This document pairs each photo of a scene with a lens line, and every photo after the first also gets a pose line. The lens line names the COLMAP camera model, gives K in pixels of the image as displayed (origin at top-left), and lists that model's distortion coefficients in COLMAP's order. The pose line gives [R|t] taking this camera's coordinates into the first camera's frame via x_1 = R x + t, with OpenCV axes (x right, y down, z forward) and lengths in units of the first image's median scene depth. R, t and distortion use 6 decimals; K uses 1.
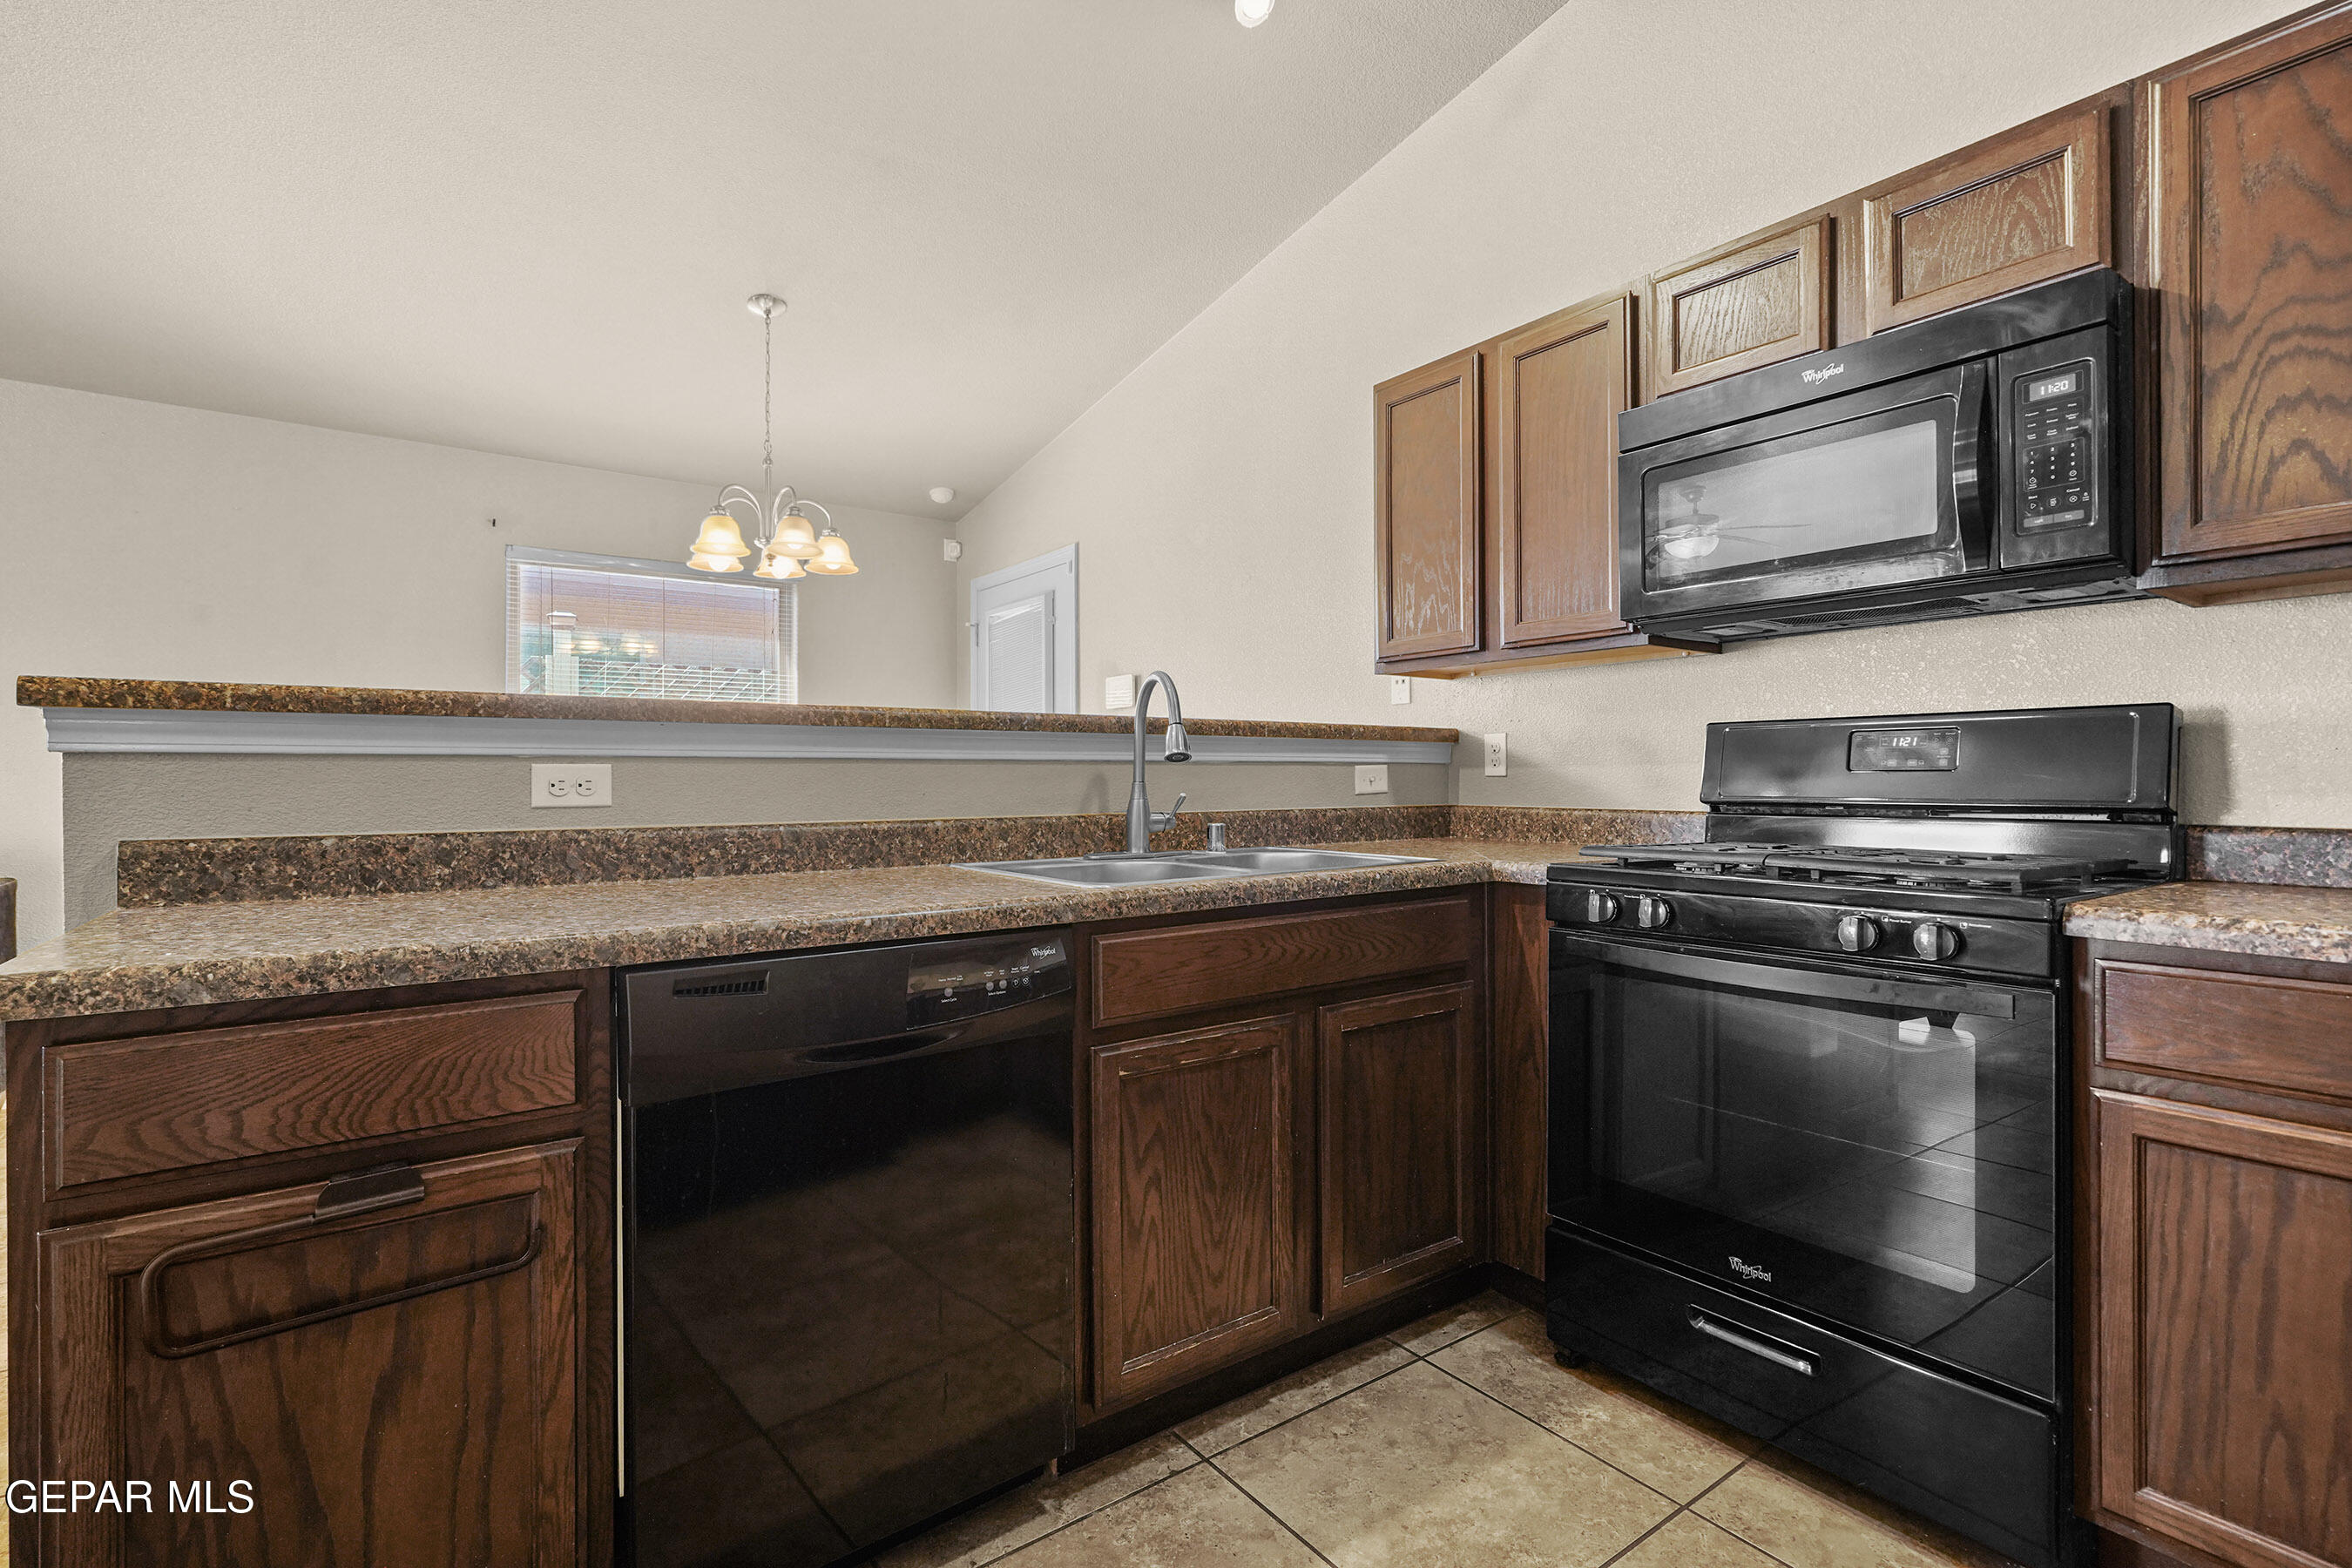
lens RADIAL K [[1071.9, 0, 1168.2], [0, 1071.9, 779.9], [0, 0, 1]] dist [0.000200, 0.000682]
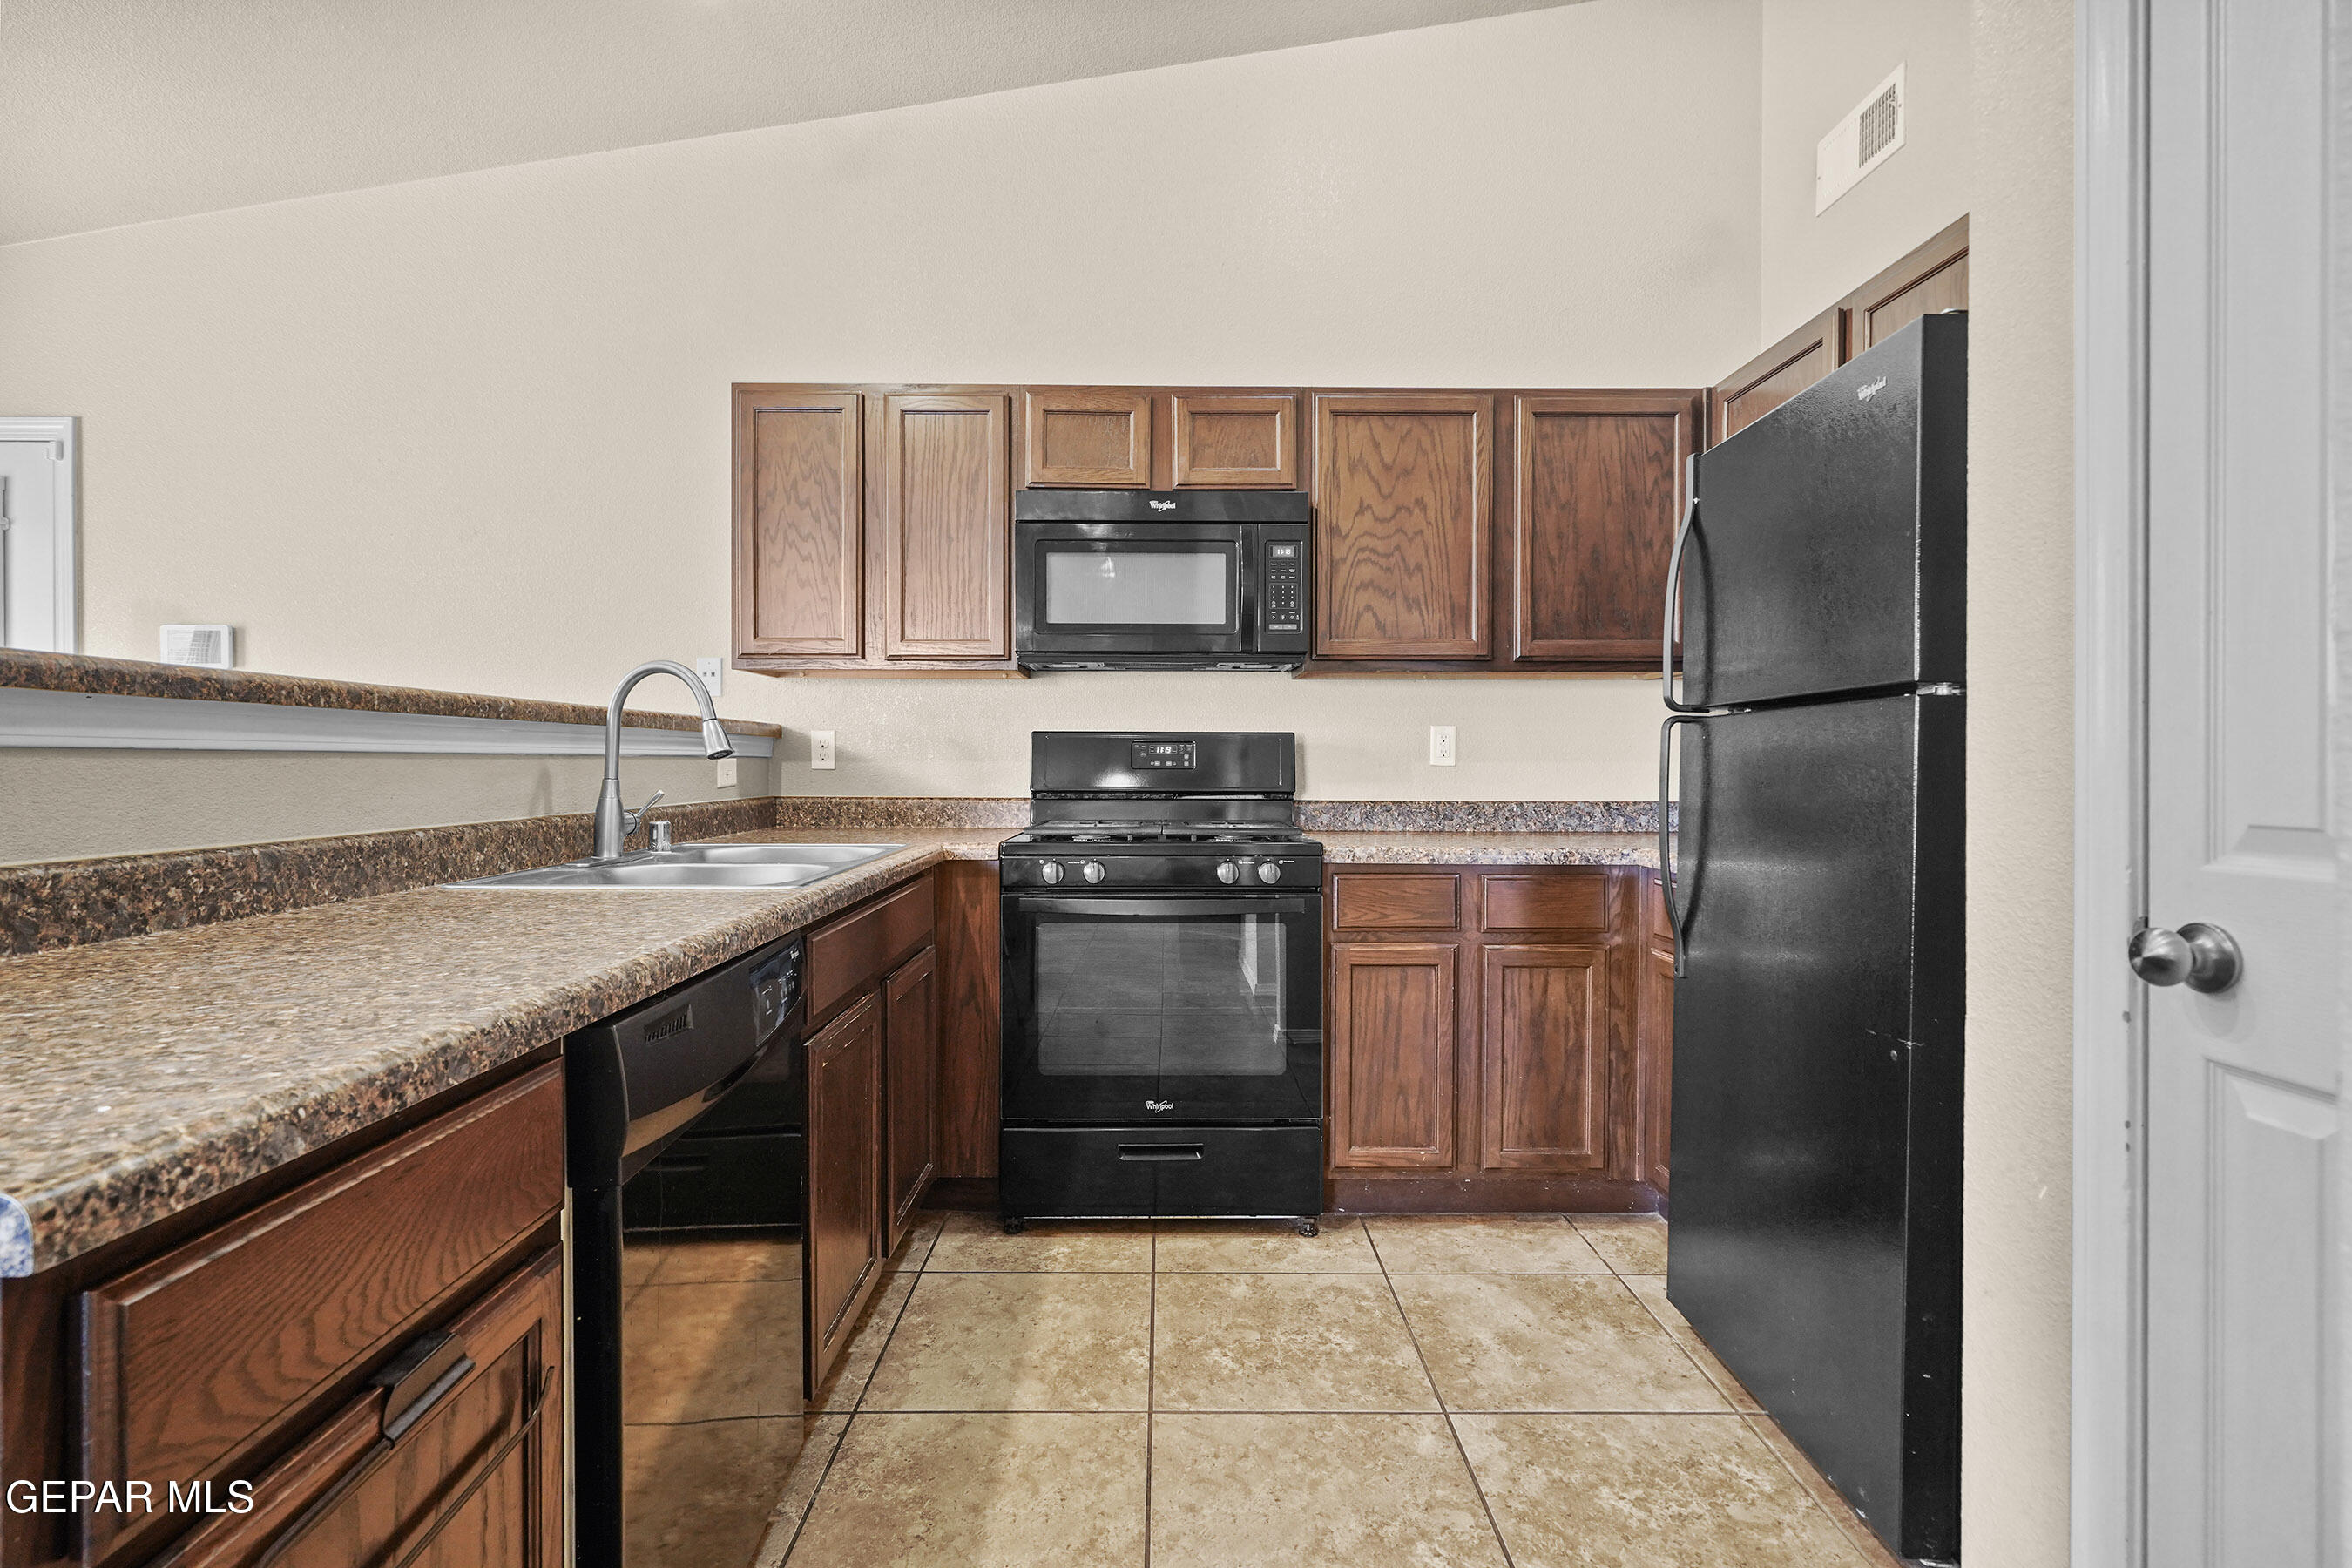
lens RADIAL K [[1078.3, 0, 1168.5], [0, 1078.3, 773.7], [0, 0, 1]] dist [-0.000390, 0.000712]
pose [[0.578867, -0.002916, 0.815417, -0.595328], [-0.005317, 0.999959, 0.007350, -0.013730], [-0.815404, -0.008590, 0.578828, 0.111868]]
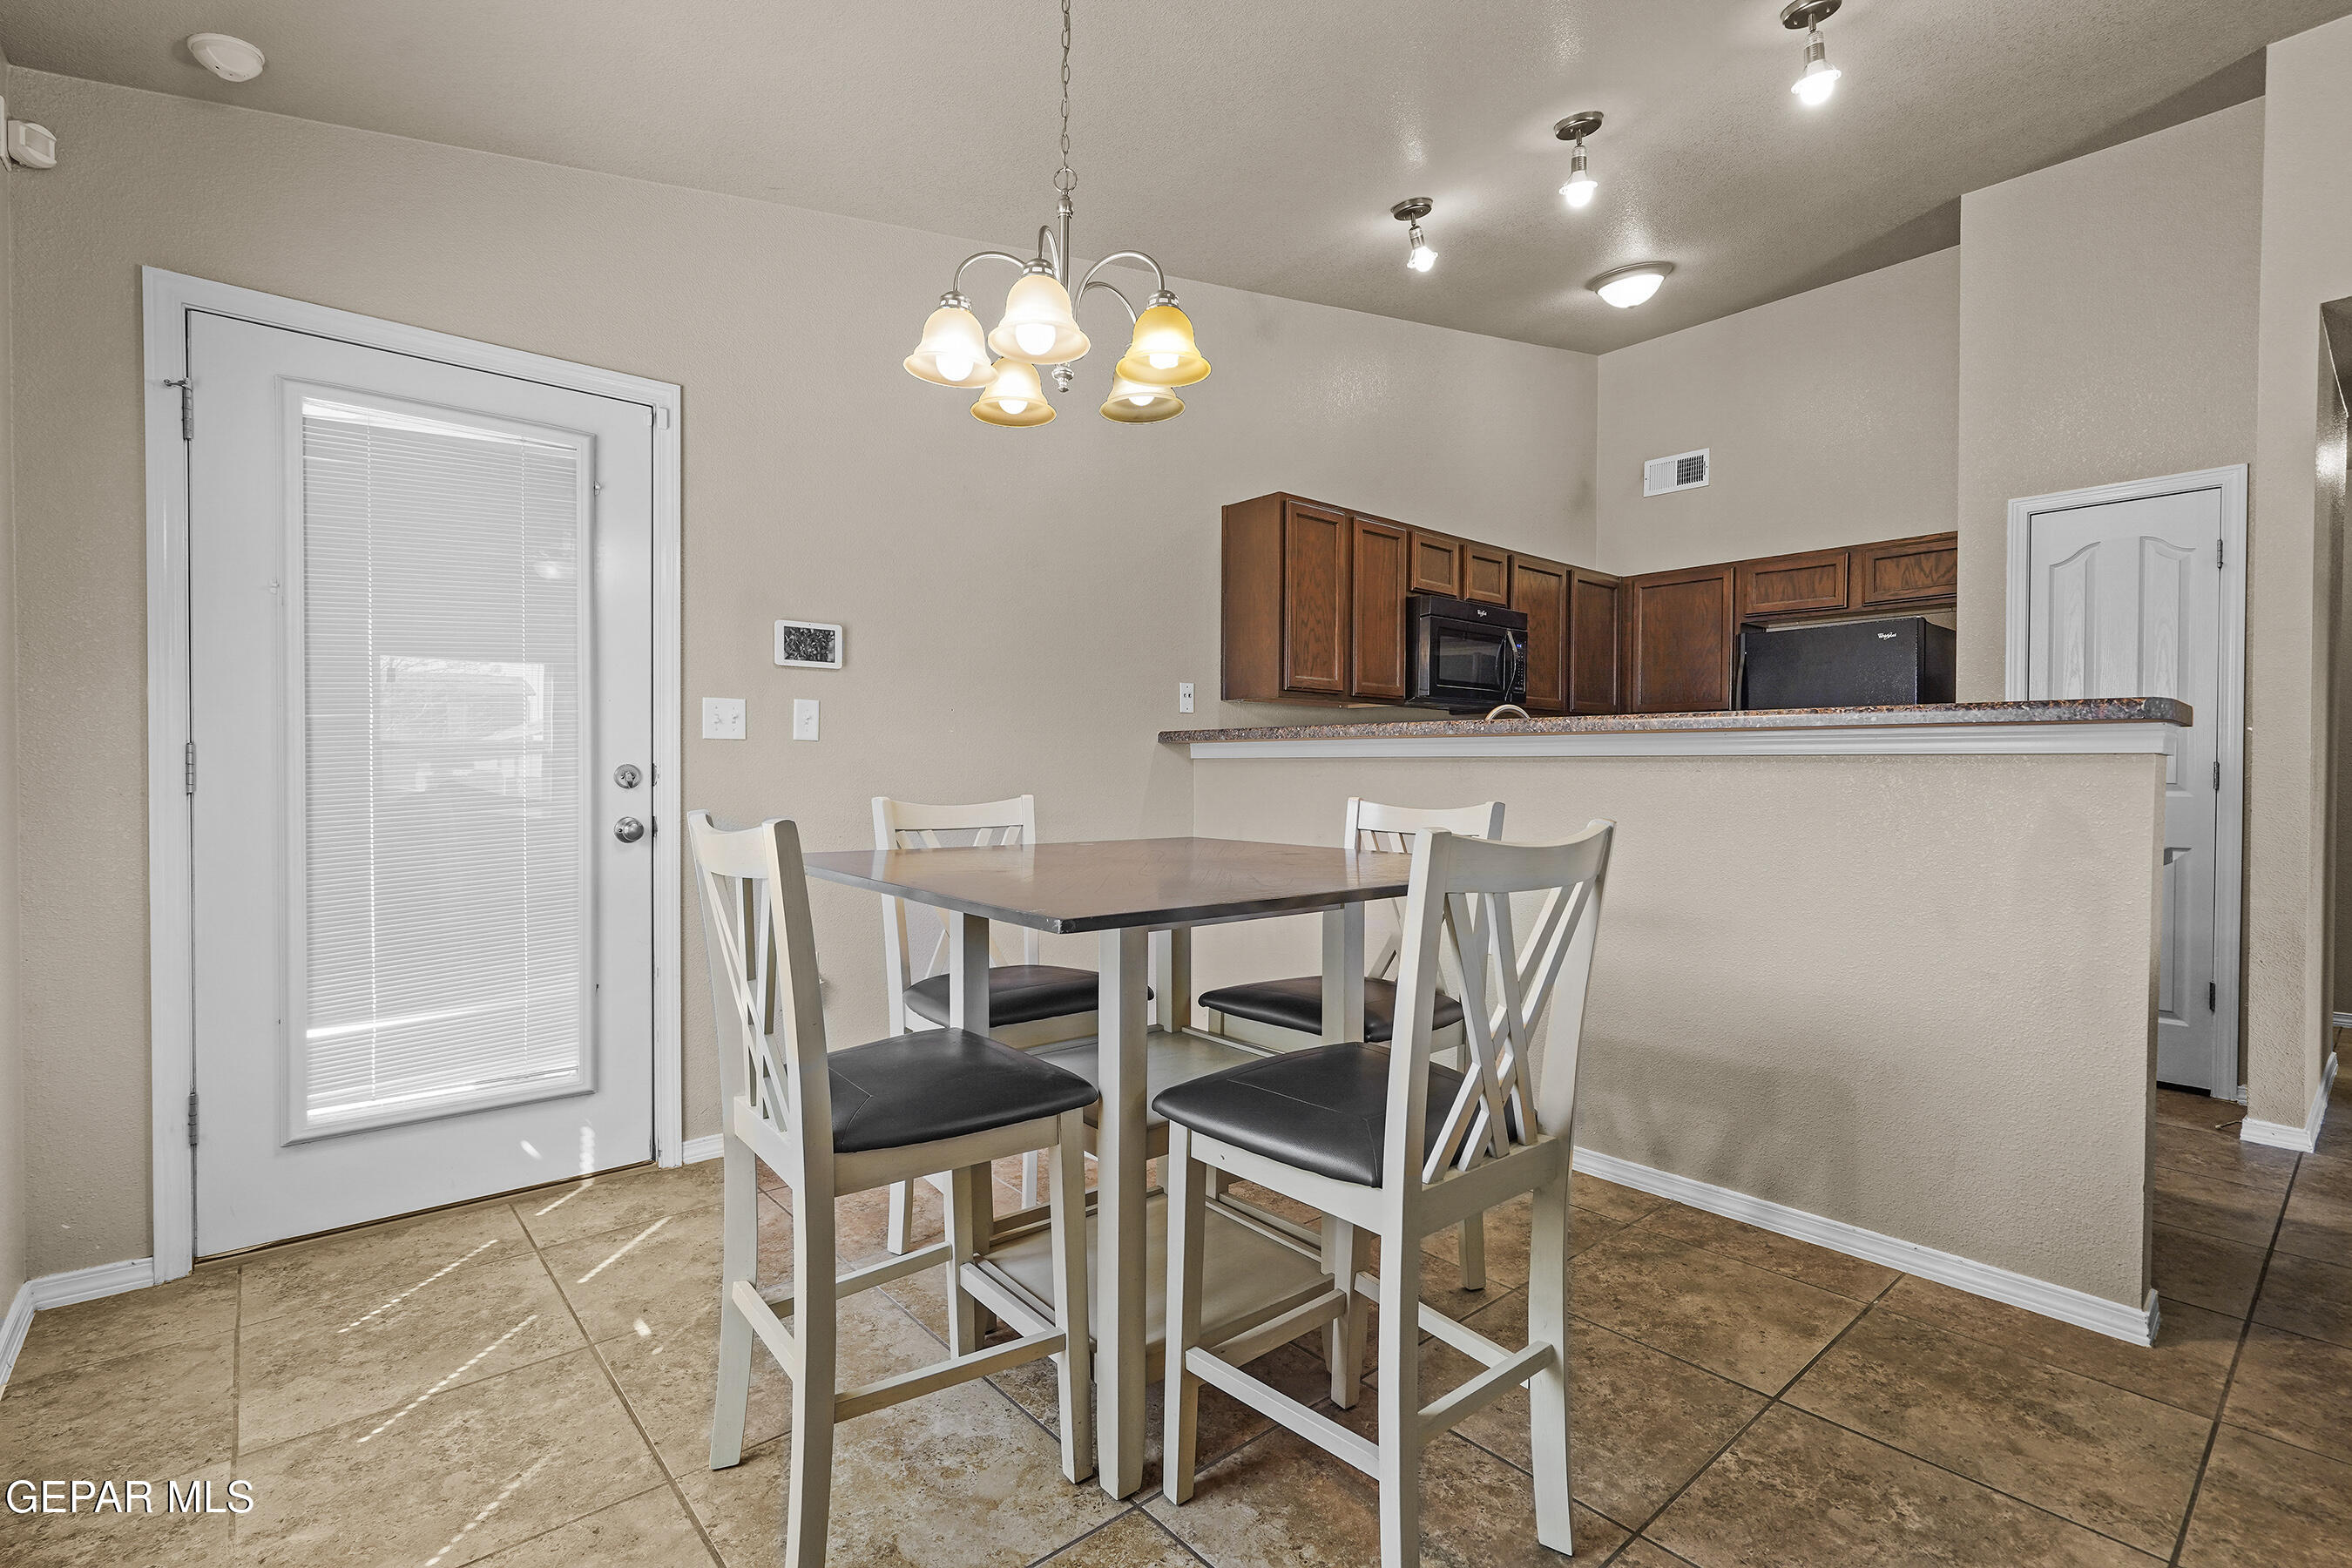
lens RADIAL K [[1077.1, 0, 1169.3], [0, 1077.1, 791.6], [0, 0, 1]] dist [-0.002851, -0.000630]
pose [[-0.078106, -0.014095, 0.996845, -1.798657], [-0.003576, 0.999898, 0.013858, 0.006825], [-0.996939, -0.002482, -0.078148, 1.854888]]
